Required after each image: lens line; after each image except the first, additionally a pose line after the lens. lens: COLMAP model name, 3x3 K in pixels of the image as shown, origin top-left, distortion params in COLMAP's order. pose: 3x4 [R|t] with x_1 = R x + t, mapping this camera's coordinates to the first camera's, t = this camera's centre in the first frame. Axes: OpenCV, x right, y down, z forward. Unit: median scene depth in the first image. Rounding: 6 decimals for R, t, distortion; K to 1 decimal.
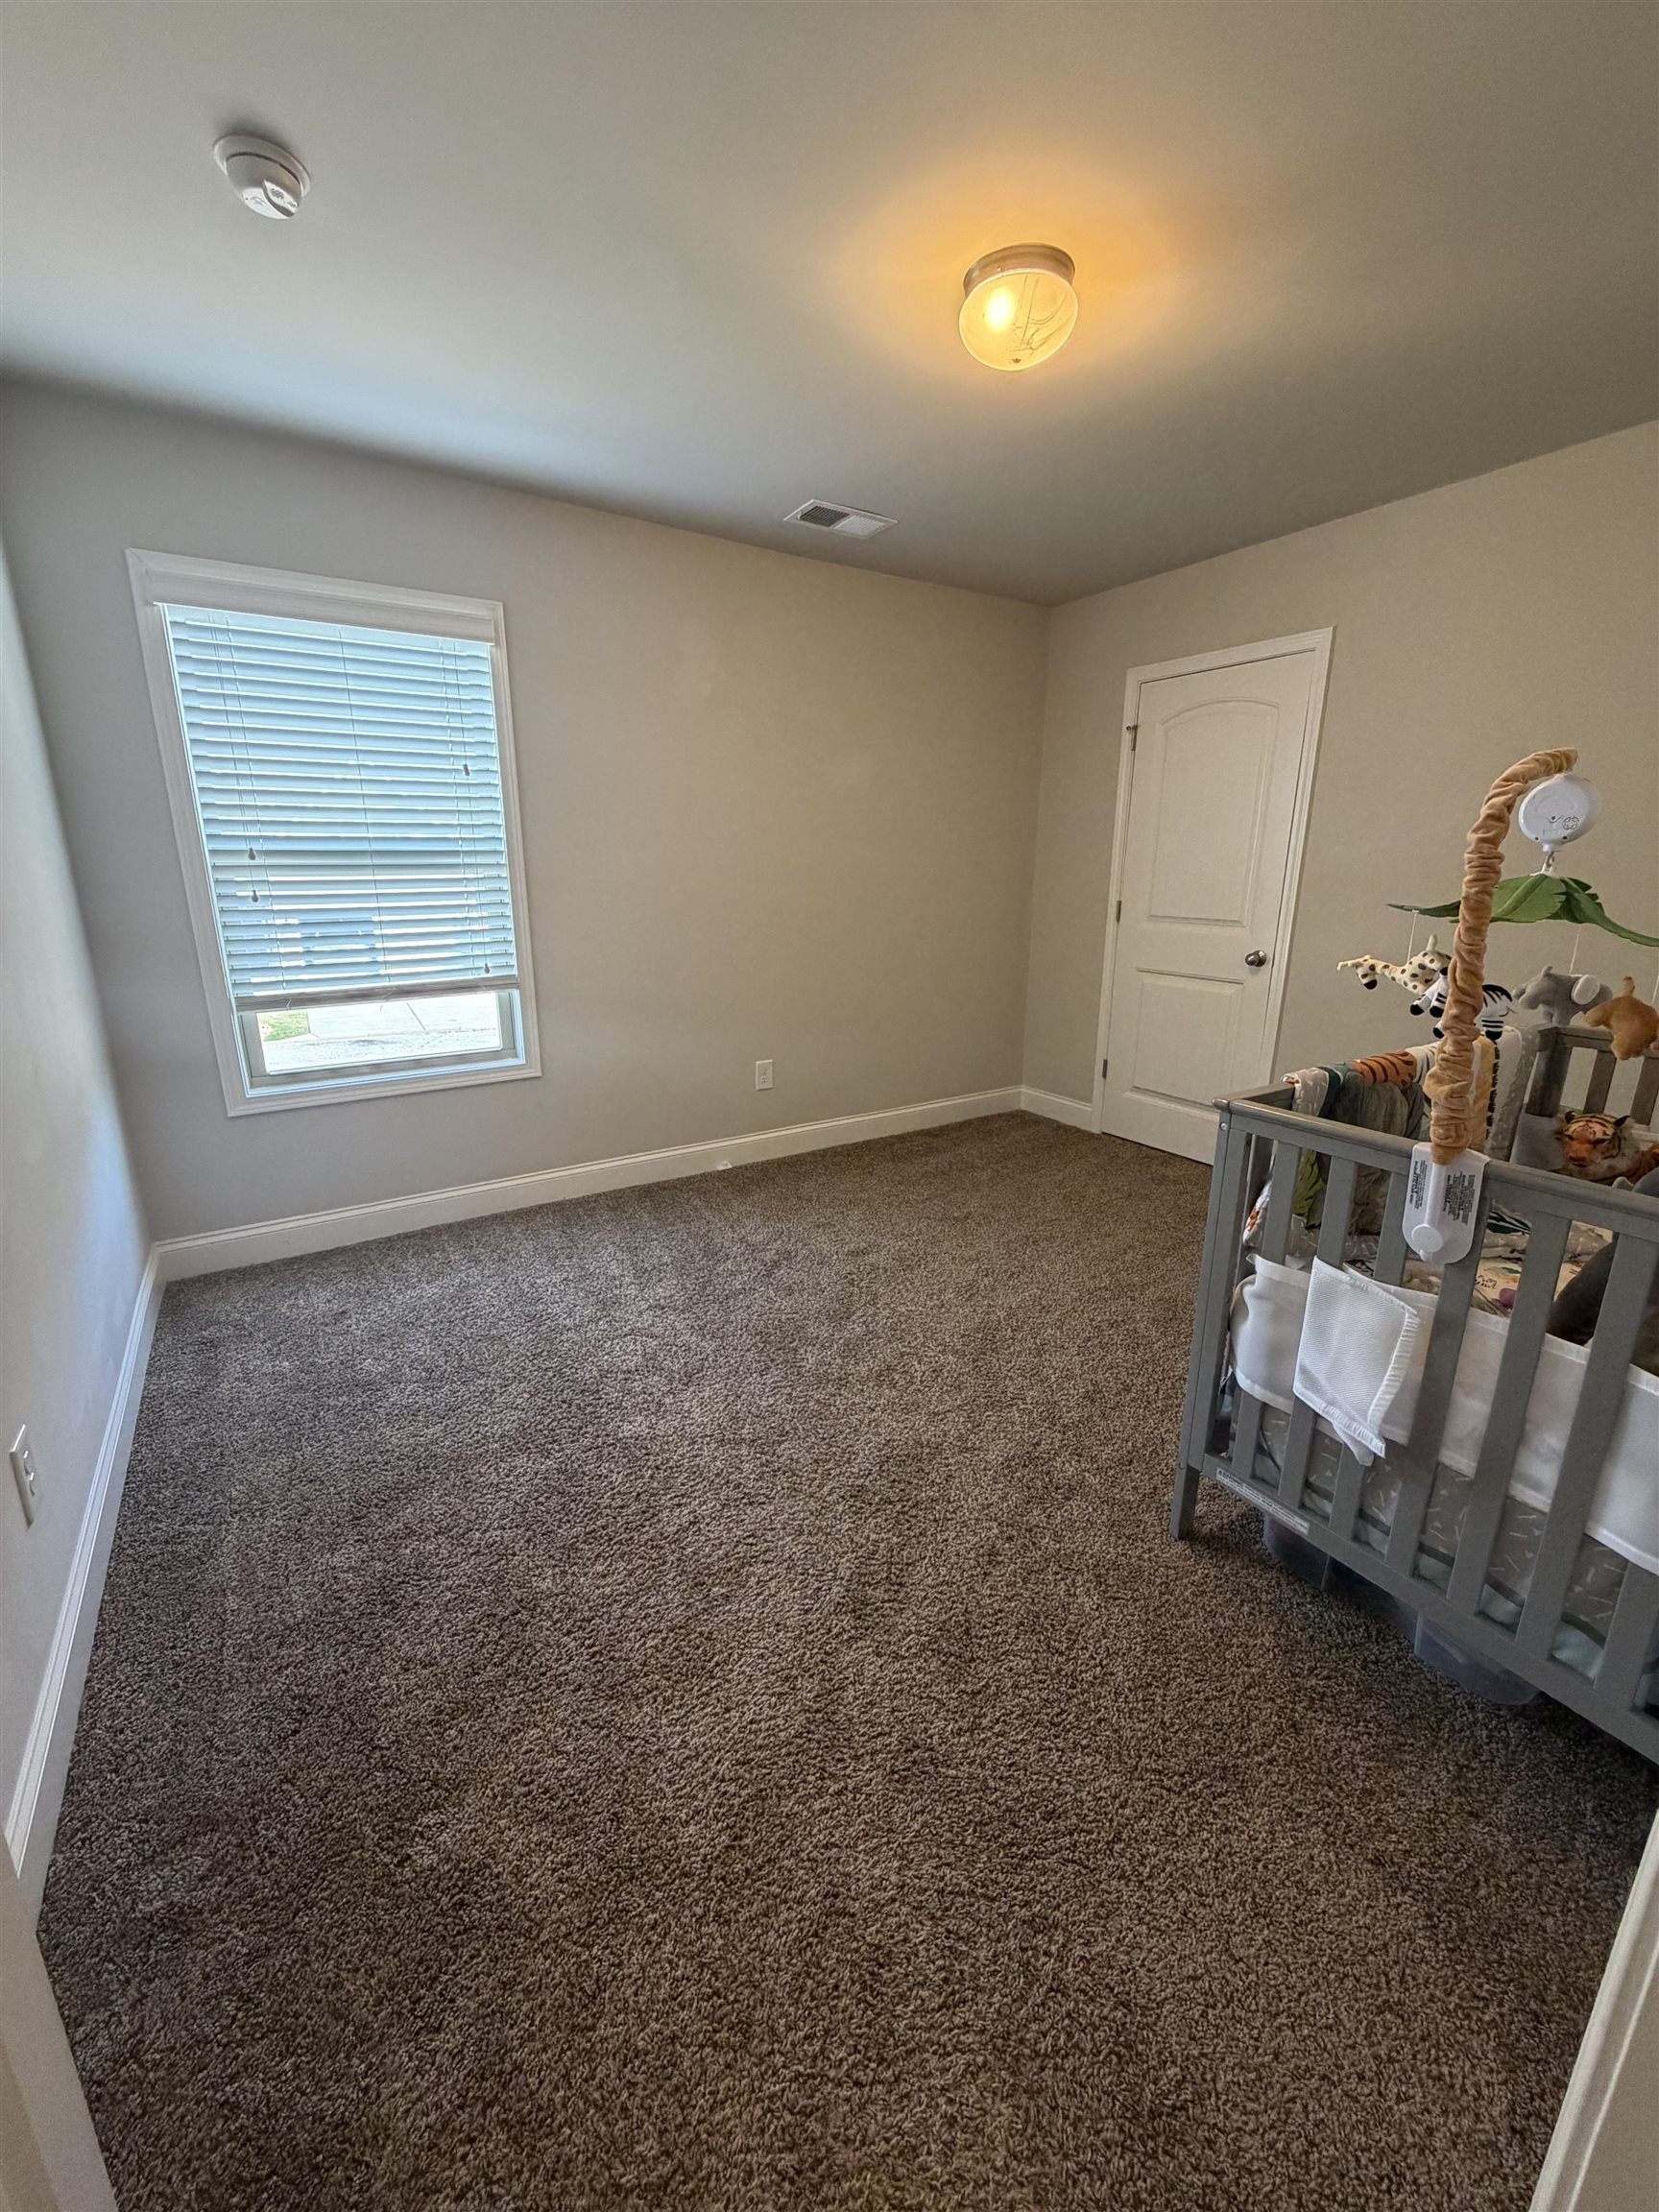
lens RADIAL K [[888.3, 0, 829.5], [0, 888.3, 1106.0], [0, 0, 1]] dist [-0.001216, -0.000177]
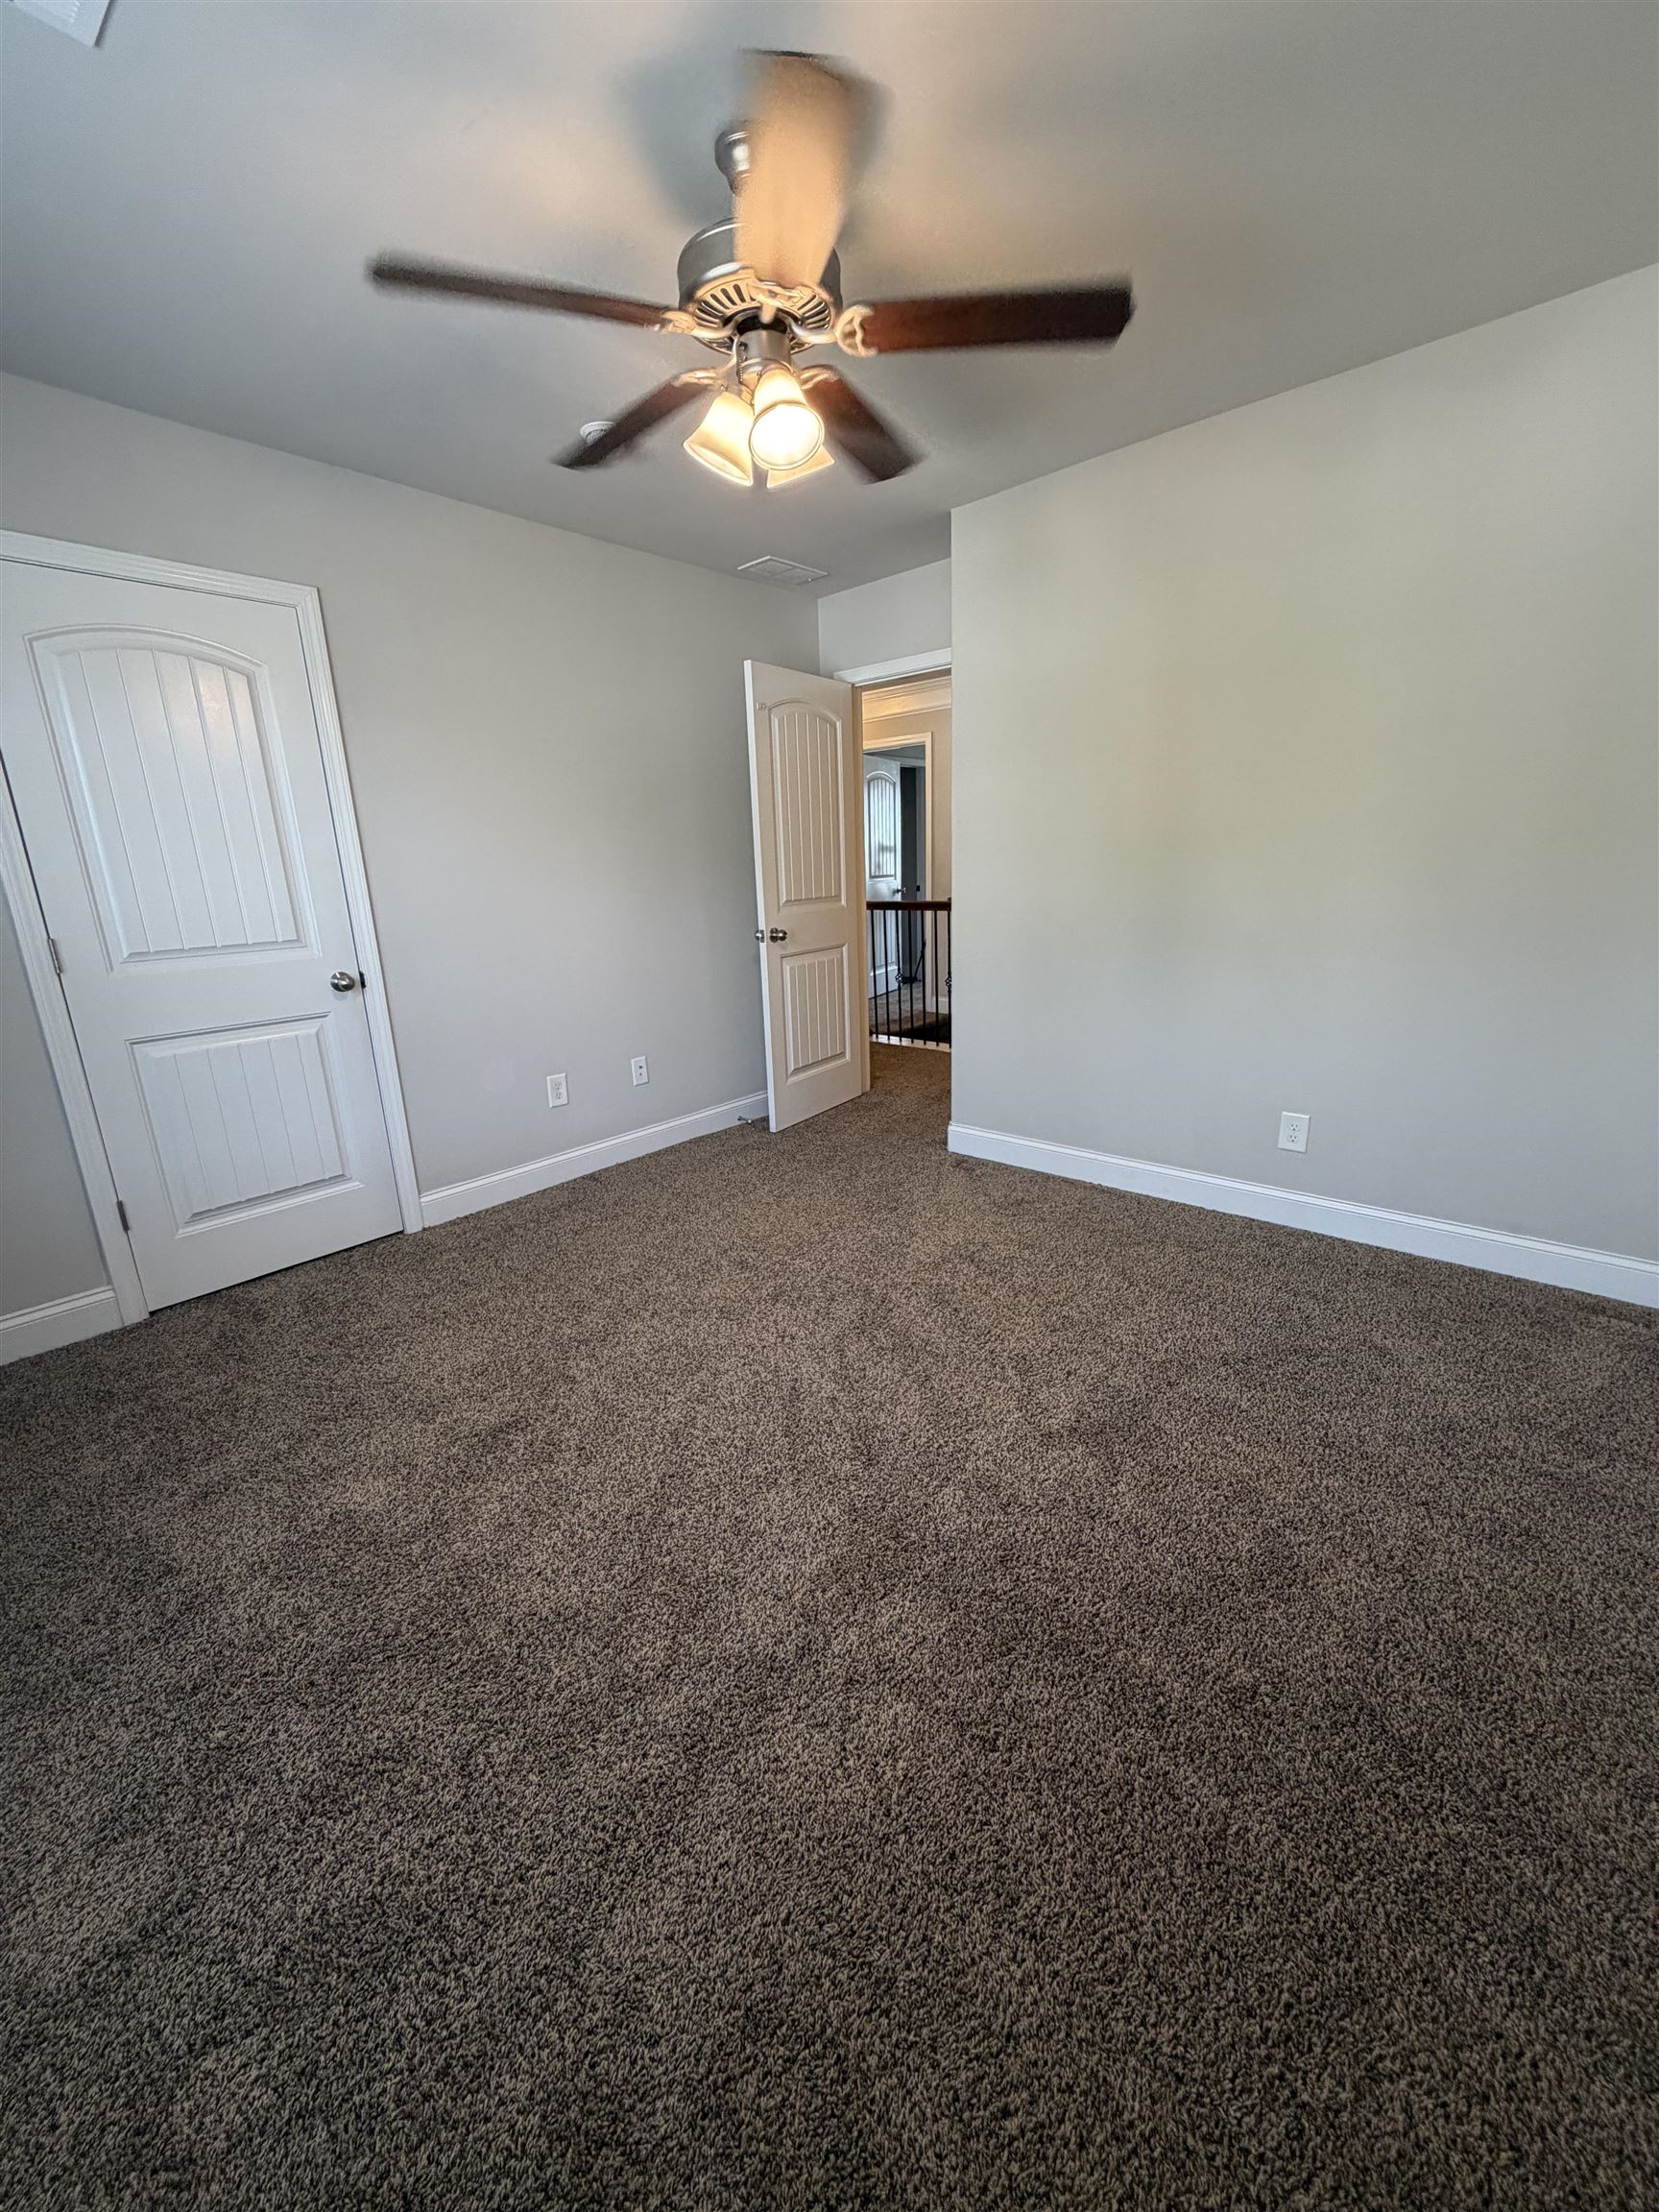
lens RADIAL K [[888.3, 0, 829.5], [0, 888.3, 1106.0], [0, 0, 1]] dist [-0.001216, -0.000177]
pose [[-0.271184, -0.251757, 0.929020, -0.421869], [0.300284, 0.894887, 0.330161, -0.191856], [-0.914488, 0.368504, -0.167081, 0.740783]]
